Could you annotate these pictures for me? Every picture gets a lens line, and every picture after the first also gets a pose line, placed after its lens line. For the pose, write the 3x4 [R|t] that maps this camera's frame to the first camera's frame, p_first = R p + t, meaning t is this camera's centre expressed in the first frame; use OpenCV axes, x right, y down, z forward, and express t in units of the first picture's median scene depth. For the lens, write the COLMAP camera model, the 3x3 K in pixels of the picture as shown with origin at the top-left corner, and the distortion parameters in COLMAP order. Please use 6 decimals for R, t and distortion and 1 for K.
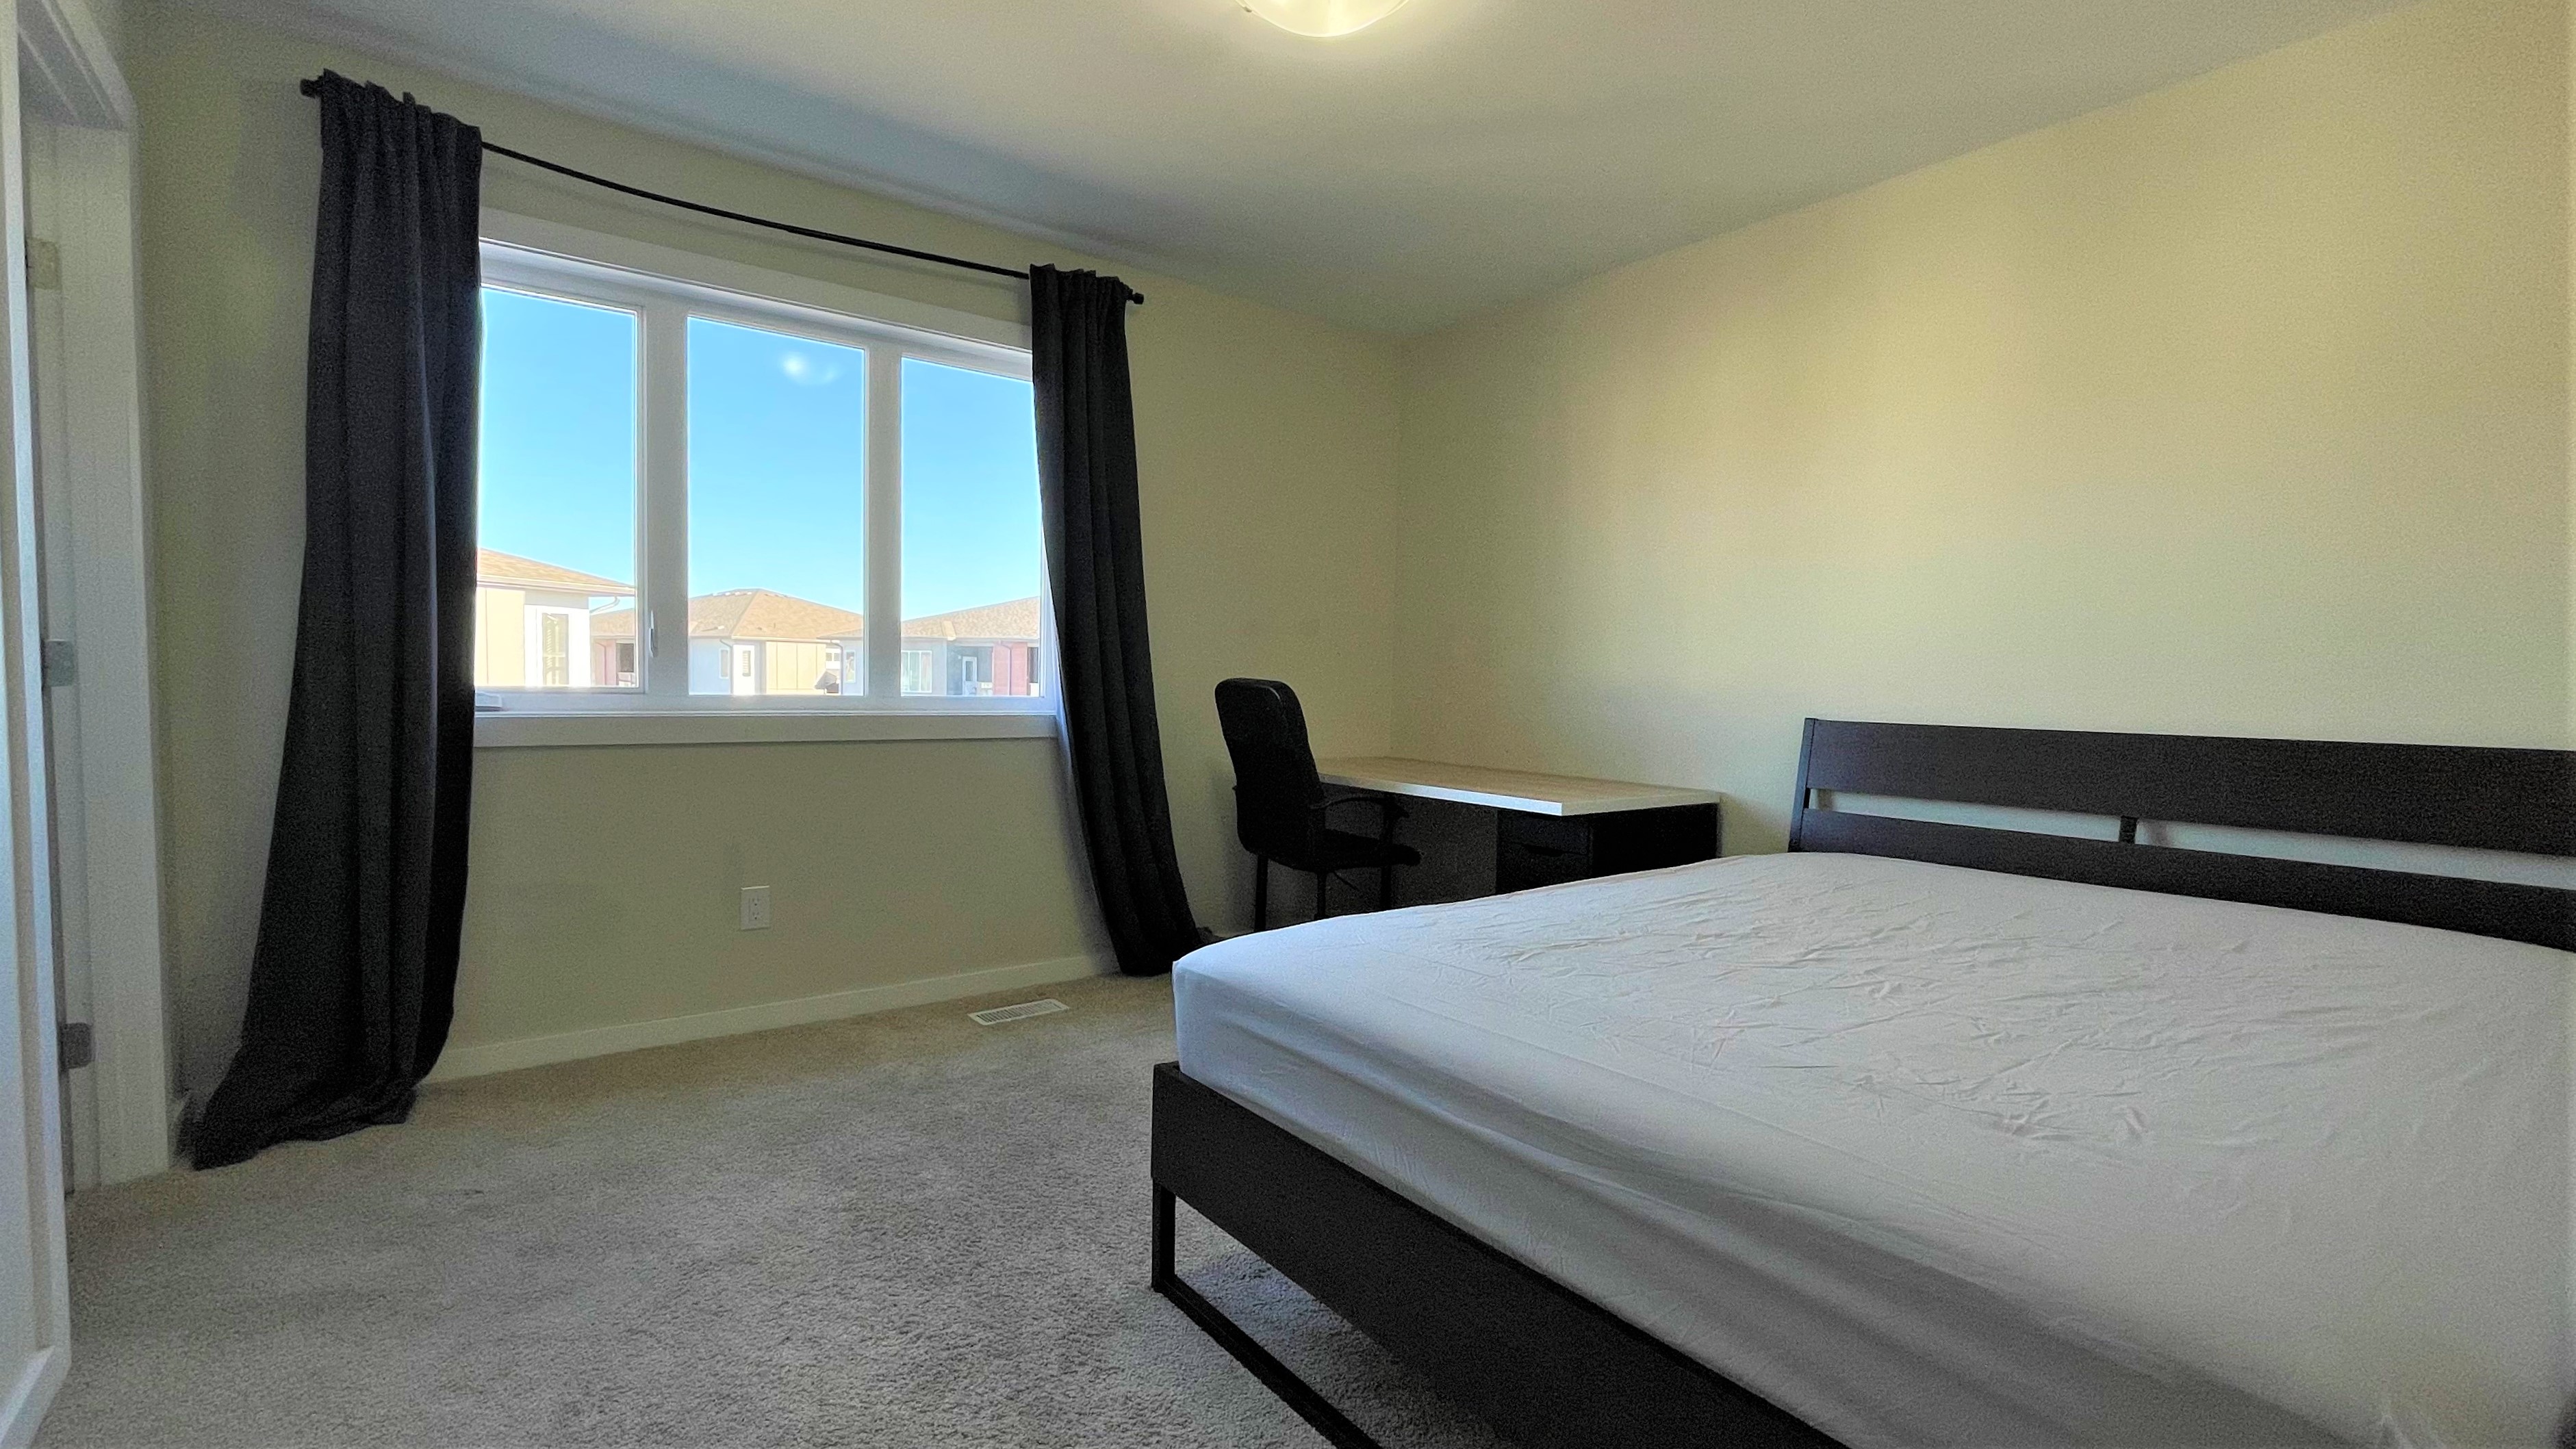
lens RADIAL K [[1066.1, 0, 1272.6], [0, 1066.1, 739.8], [0, 0, 1]] dist [-0.001781, -0.000153]
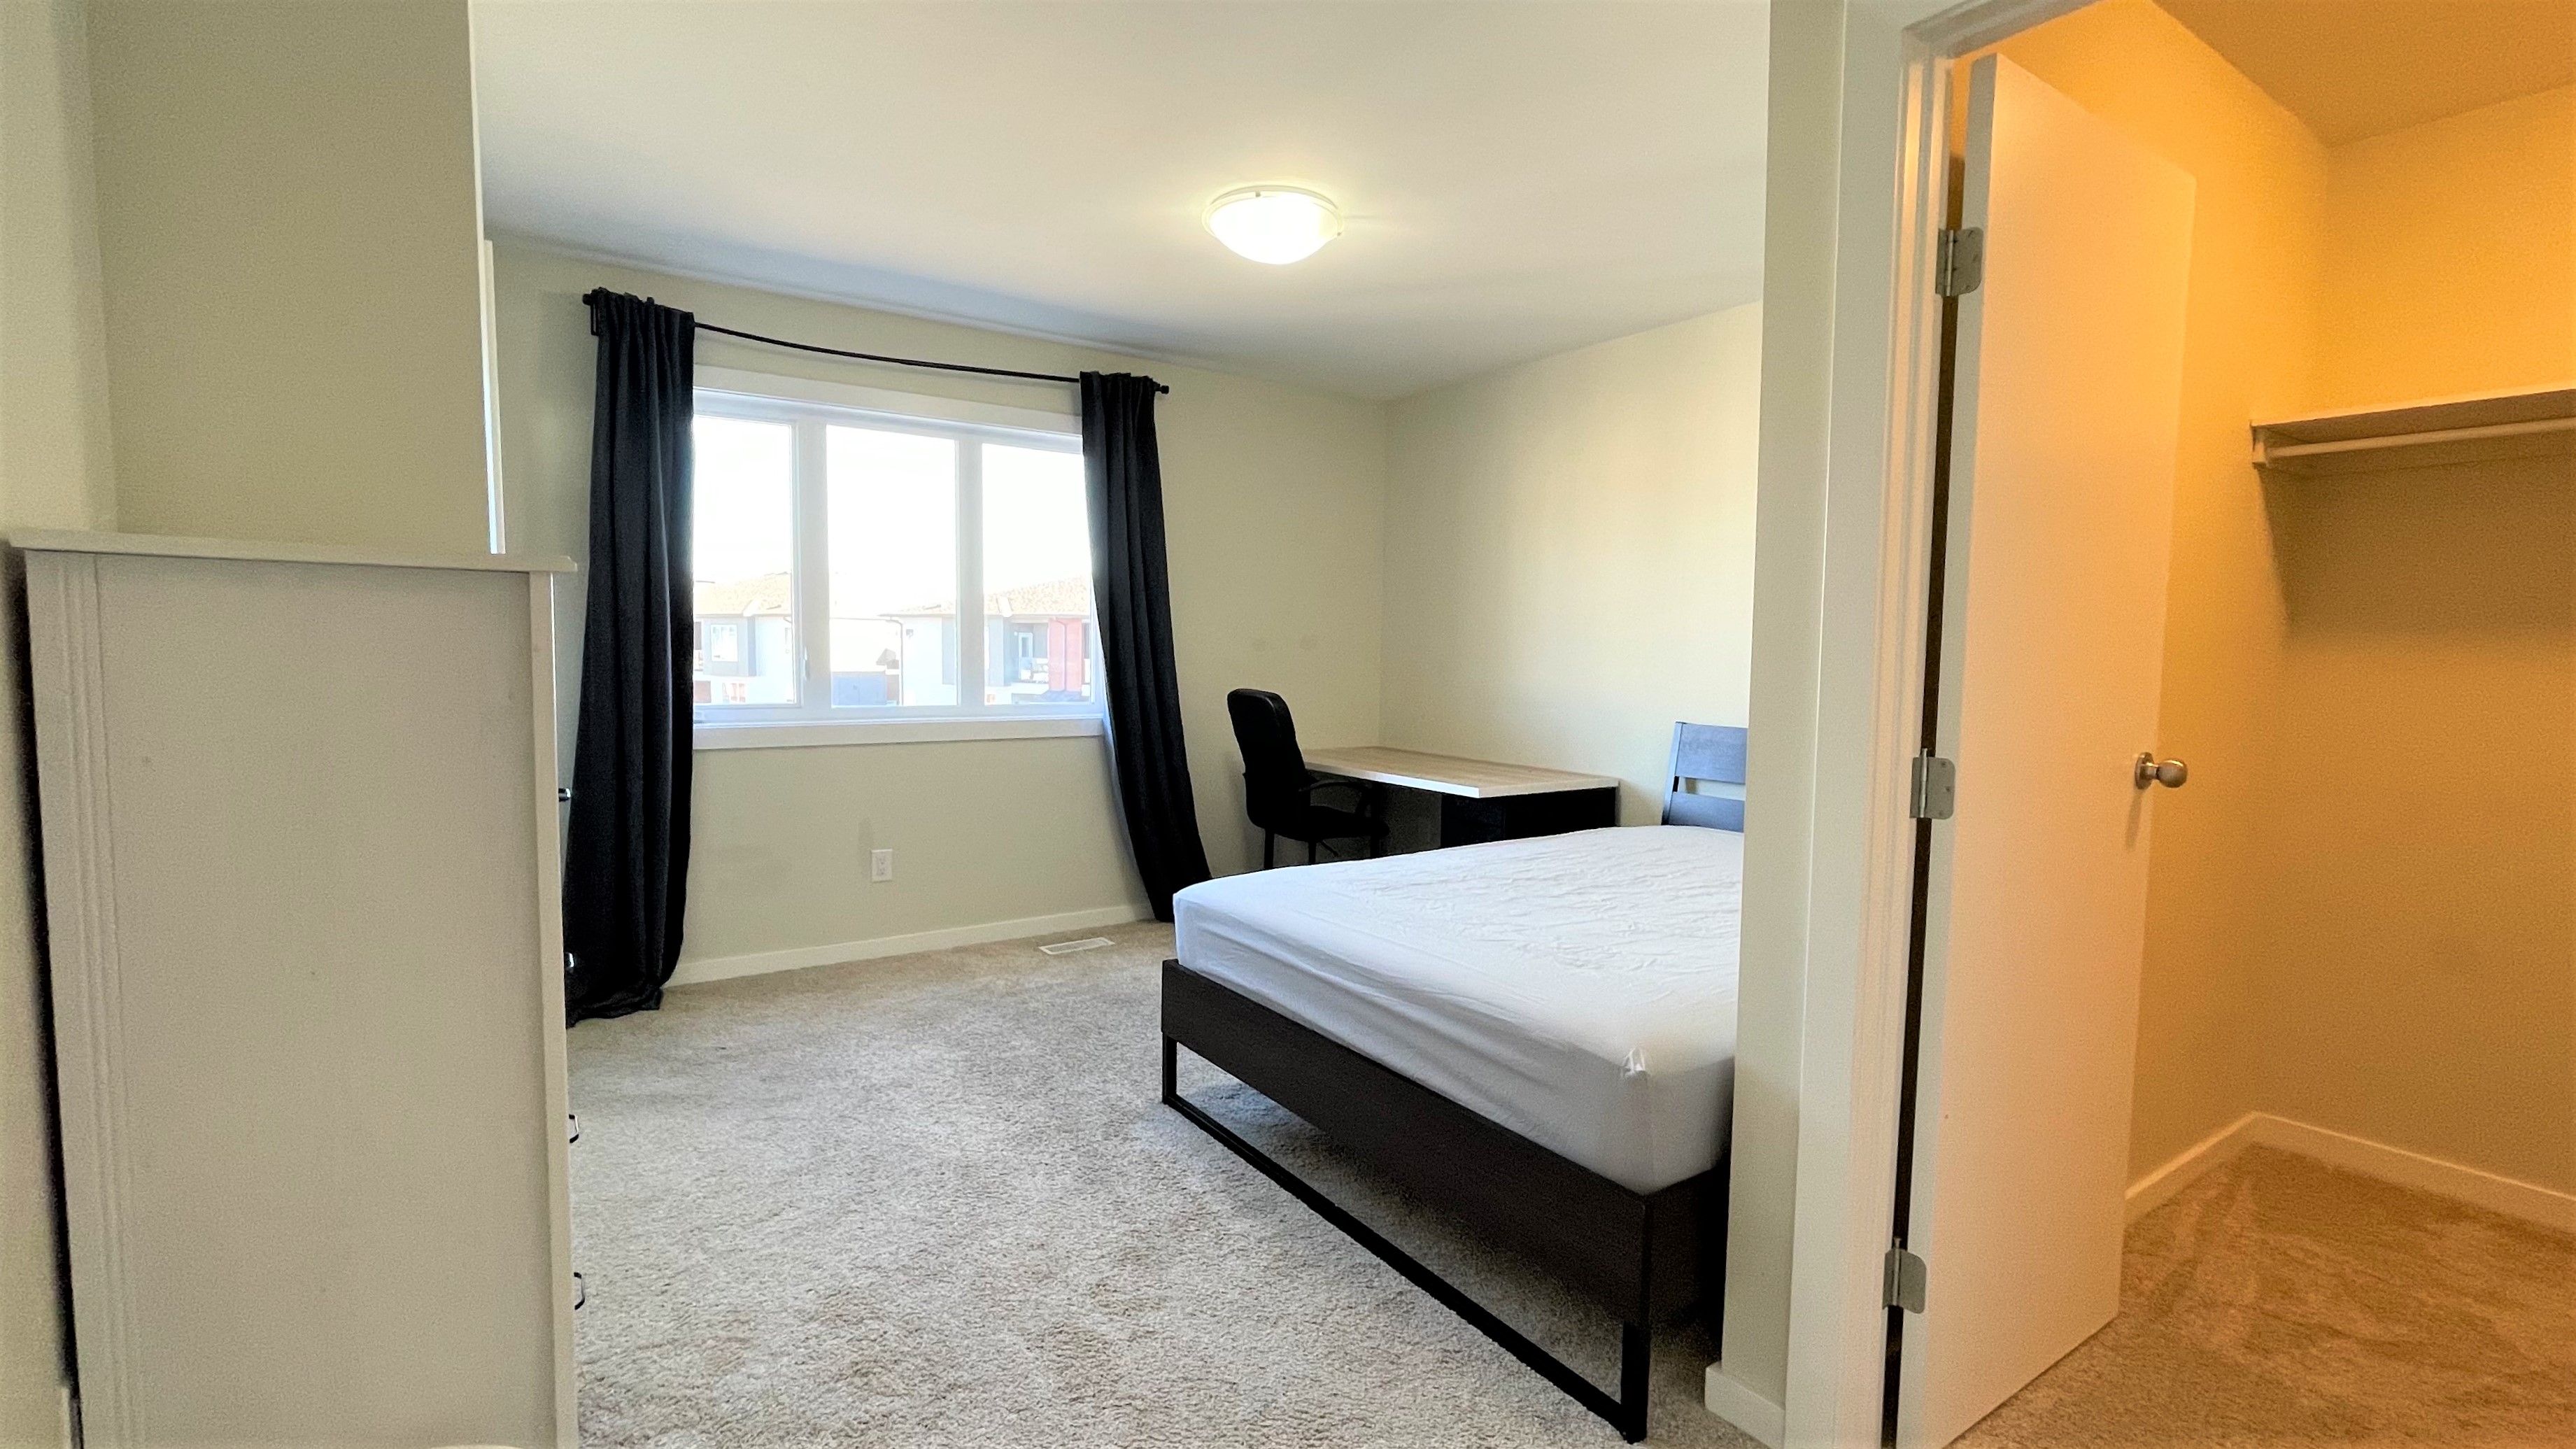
lens RADIAL K [[1106.8, 0, 1279.5], [0, 1106.8, 734.6], [0, 0, 1]] dist [0.001988, -0.000151]
pose [[0.998728, -0.003096, -0.050322, 0.104807], [0.004230, 0.999739, 0.022455, -0.044390], [0.050240, -0.022639, 0.998481, -0.441433]]
